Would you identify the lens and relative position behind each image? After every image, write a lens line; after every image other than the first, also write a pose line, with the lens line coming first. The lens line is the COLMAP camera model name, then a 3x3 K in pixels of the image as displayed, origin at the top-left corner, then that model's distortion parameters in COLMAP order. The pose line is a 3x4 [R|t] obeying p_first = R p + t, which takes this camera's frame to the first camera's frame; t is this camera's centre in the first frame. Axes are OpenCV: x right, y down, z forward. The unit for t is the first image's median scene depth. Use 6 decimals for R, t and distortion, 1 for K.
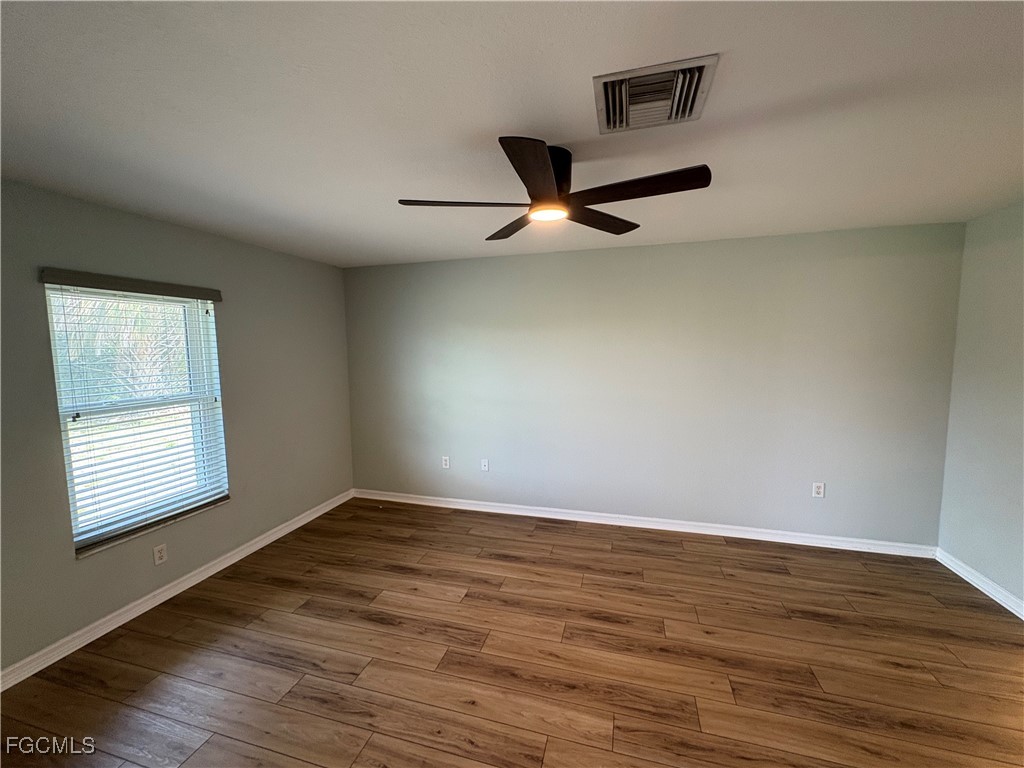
lens RADIAL K [[407.2, 0, 511.1], [0, 407.2, 383.3], [0, 0, 1]] dist [0.002280, 0.000114]
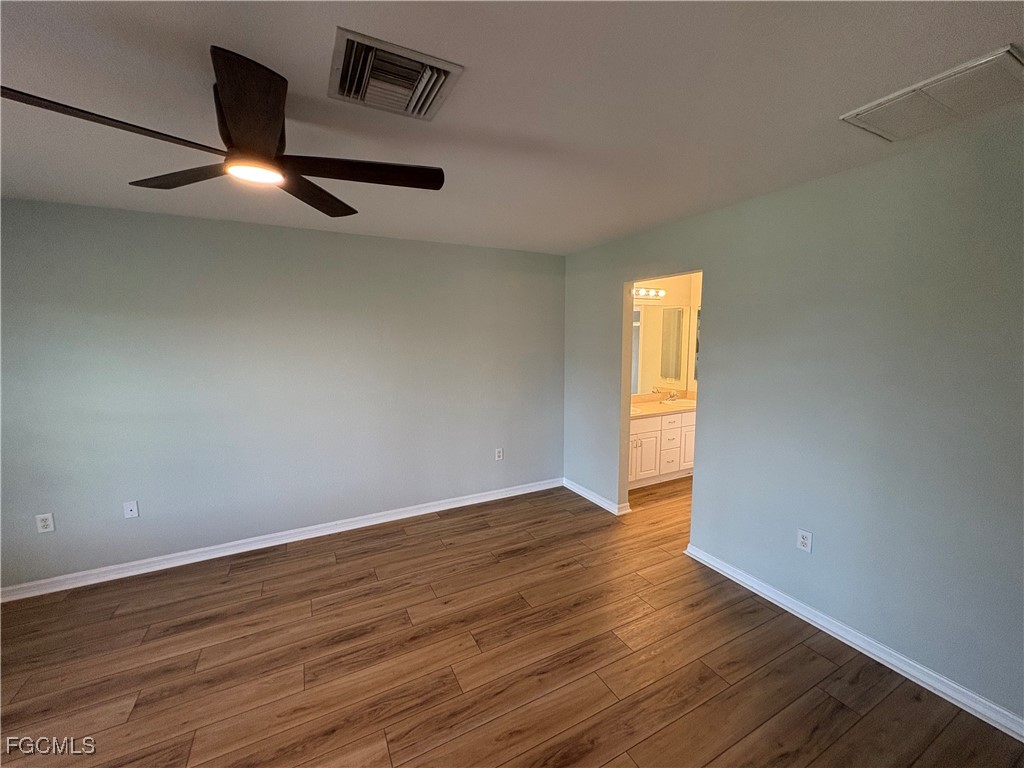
lens RADIAL K [[407.2, 0, 509.7], [0, 407.2, 382.0], [0, 0, 1]] dist [0.002280, 0.000114]
pose [[0.729175, -0.068613, 0.680878, -0.097344], [0.059485, 0.997550, 0.036820, -0.008872], [-0.681737, 0.013654, 0.731470, 0.077814]]
